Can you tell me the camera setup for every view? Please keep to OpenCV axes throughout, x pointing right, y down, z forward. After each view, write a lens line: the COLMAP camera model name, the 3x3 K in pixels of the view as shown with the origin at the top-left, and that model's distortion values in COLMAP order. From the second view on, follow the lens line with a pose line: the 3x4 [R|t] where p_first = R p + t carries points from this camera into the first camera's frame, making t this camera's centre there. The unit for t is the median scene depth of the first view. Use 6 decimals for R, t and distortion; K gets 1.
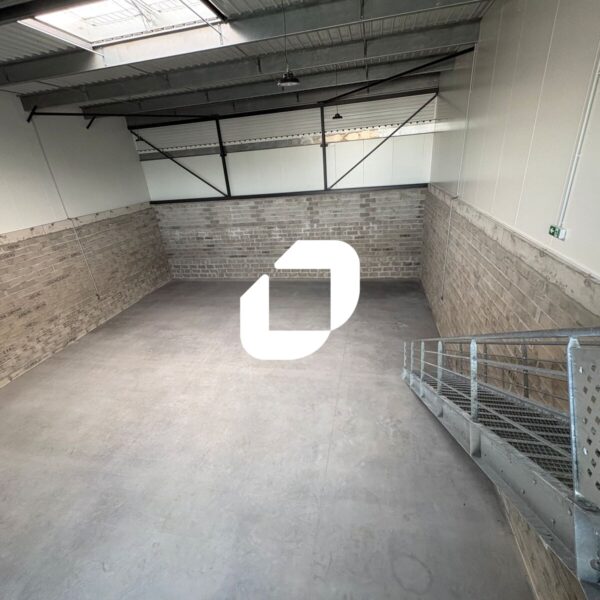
lens RADIAL K [[318.7, 0, 300.0], [0, 318.7, 300.0], [0, 0, 1]] dist [-0.000620, 0.000502]
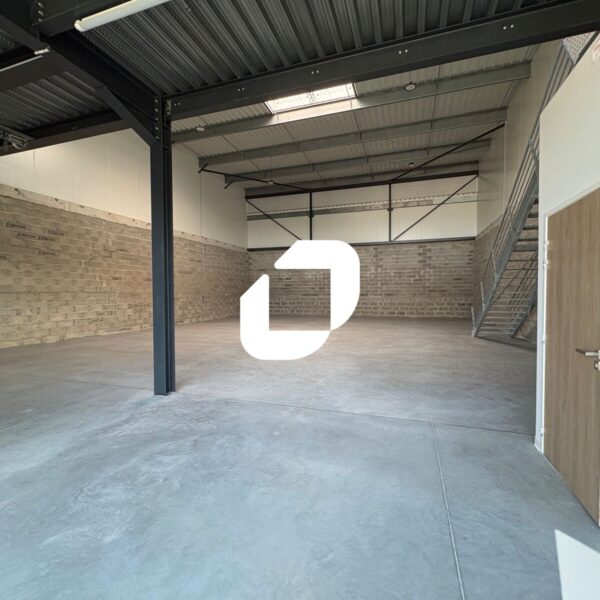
lens RADIAL K [[318.7, 0, 300.0], [0, 318.7, 300.0], [0, 0, 1]] dist [-0.000620, 0.000502]
pose [[0.990117, 0.078614, -0.116135, -0.102839], [-0.116646, 0.921365, -0.370784, 0.363769], [0.077853, 0.380667, 0.921429, -0.099712]]
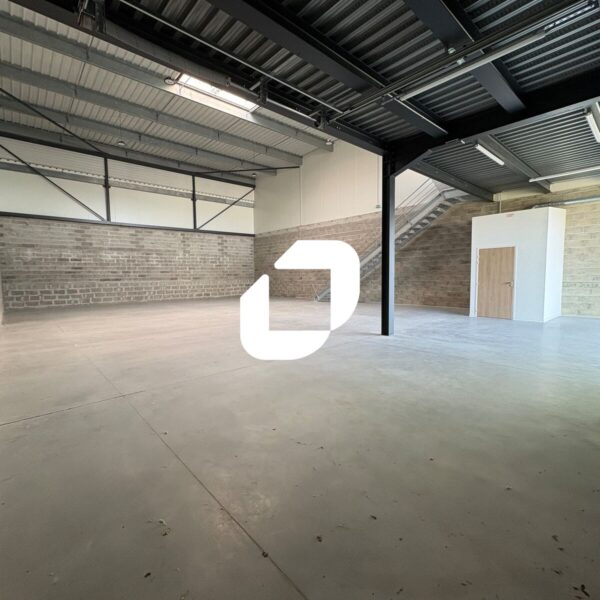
lens RADIAL K [[318.7, 0, 300.0], [0, 318.7, 300.0], [0, 0, 1]] dist [-0.000620, 0.000502]
pose [[0.588811, 0.009582, 0.808214, -0.735431], [0.298407, 0.926711, -0.228387, 0.372199], [-0.751169, 0.375654, 0.542798, 0.025440]]
